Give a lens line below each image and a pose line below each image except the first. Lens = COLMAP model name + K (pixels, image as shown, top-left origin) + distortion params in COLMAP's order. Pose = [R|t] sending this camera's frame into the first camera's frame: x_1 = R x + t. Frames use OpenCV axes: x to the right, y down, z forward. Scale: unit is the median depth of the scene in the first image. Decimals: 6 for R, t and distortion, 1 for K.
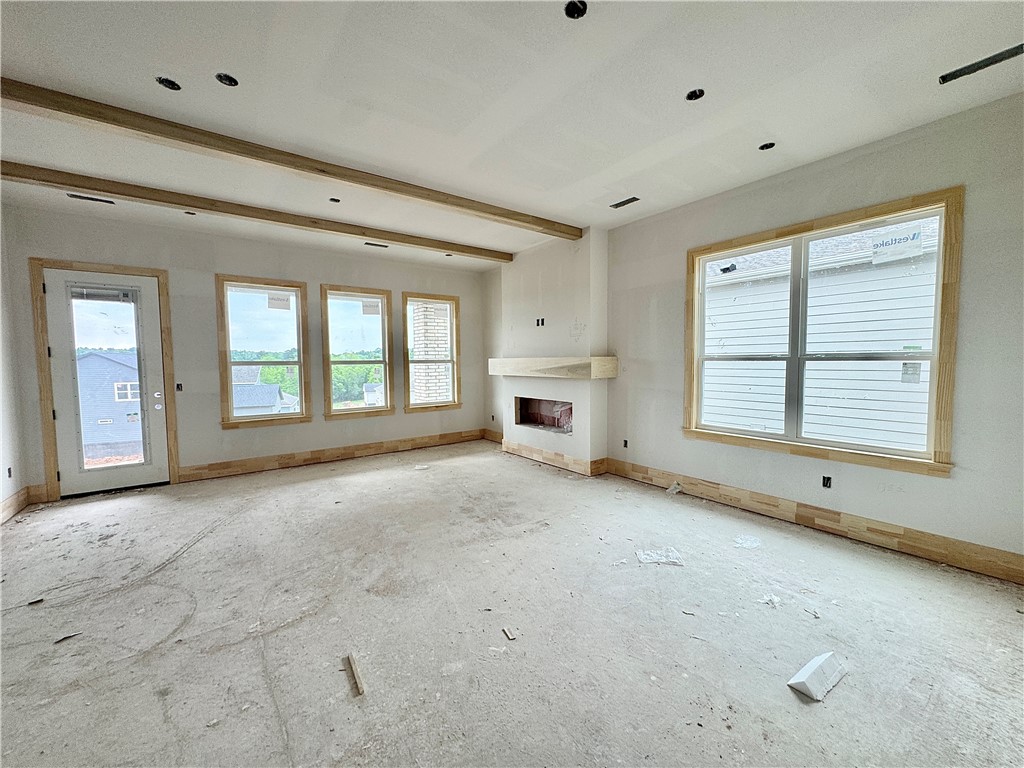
lens RADIAL K [[407.0, 0, 512.0], [0, 407.0, 385.6], [0, 0, 1]] dist [-0.004354, -0.000015]
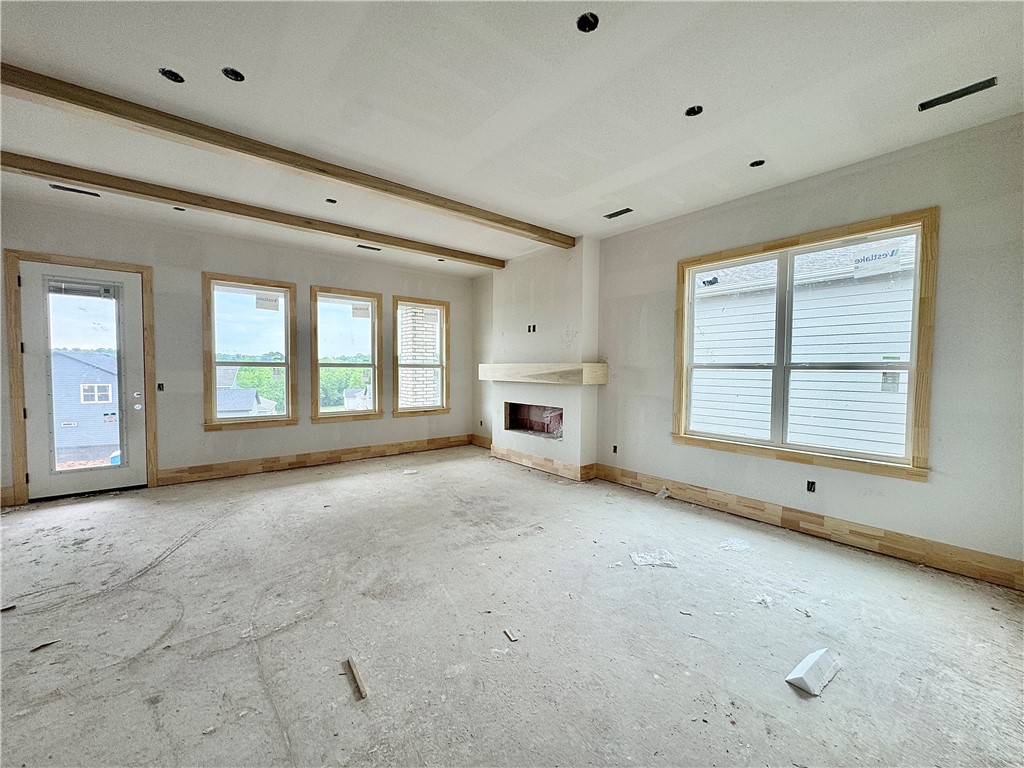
lens RADIAL K [[407.0, 0, 512.3], [0, 407.0, 385.1], [0, 0, 1]] dist [-0.004354, -0.000015]
pose [[0.998902, 0.014998, 0.044389, -0.033921], [-0.014094, 0.999688, -0.020613, 0.010371], [-0.044684, 0.019965, 0.998802, -0.004459]]
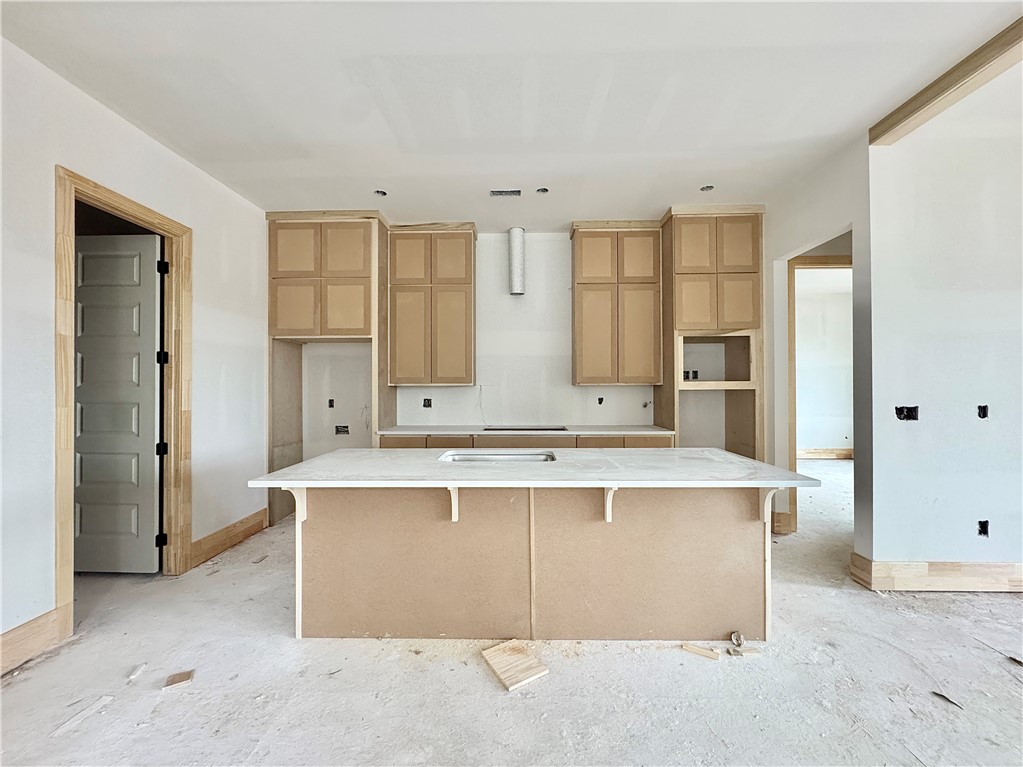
lens RADIAL K [[406.6, 0, 511.2], [0, 406.6, 385.8], [0, 0, 1]] dist [-0.004354, -0.000015]
pose [[-0.615927, 0.011689, -0.787716, 0.041122], [-0.037461, 0.998324, 0.044106, -0.003891], [0.786912, 0.056675, -0.614457, 0.462459]]
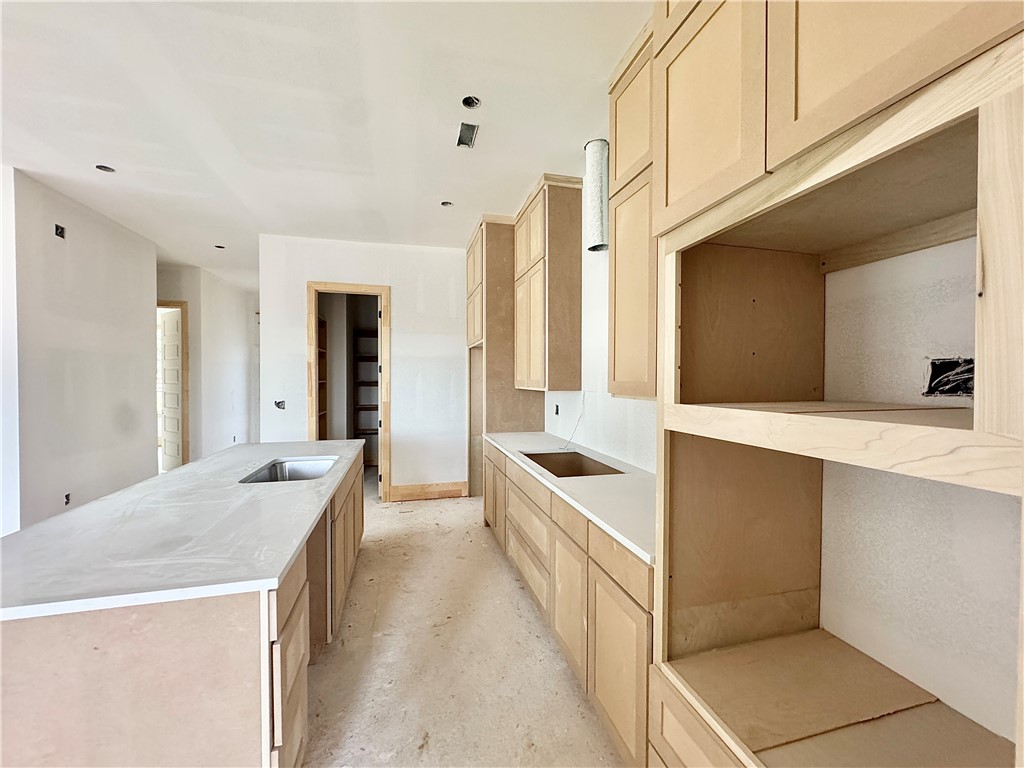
lens RADIAL K [[407.0, 0, 515.3], [0, 407.0, 385.4], [0, 0, 1]] dist [-0.004354, -0.000015]
pose [[-0.929322, 0.001446, 0.369268, -1.085871], [0.029333, 0.997122, 0.069915, -0.025419], [-0.368104, 0.075805, -0.926689, 0.503014]]
